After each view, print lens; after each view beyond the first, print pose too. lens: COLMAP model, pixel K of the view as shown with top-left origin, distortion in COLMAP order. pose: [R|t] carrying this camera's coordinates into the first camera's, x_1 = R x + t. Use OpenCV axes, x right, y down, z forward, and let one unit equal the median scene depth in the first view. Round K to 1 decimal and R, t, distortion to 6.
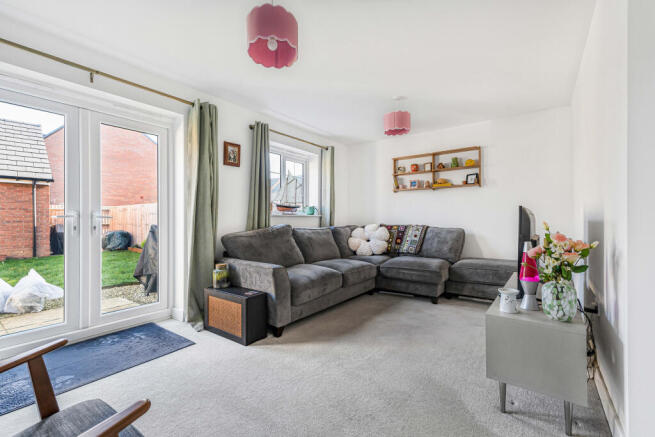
lens RADIAL K [[291.9, 0, 328.5], [0, 291.9, 218.2], [0, 0, 1]] dist [0.000229, 0.000115]
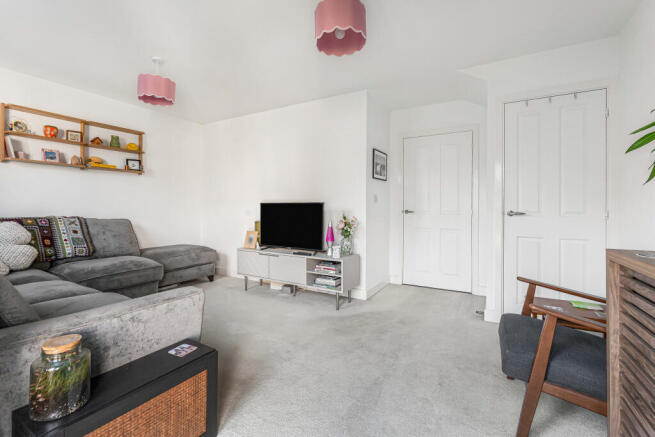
lens RADIAL K [[291.9, 0, 327.8], [0, 291.9, 213.4], [0, 0, 1]] dist [0.000229, 0.000115]
pose [[-0.109882, -0.021922, 0.993703, -0.474296], [-0.012790, 0.999705, 0.020640, -0.007067], [-0.993862, -0.010441, -0.110130, 0.463934]]
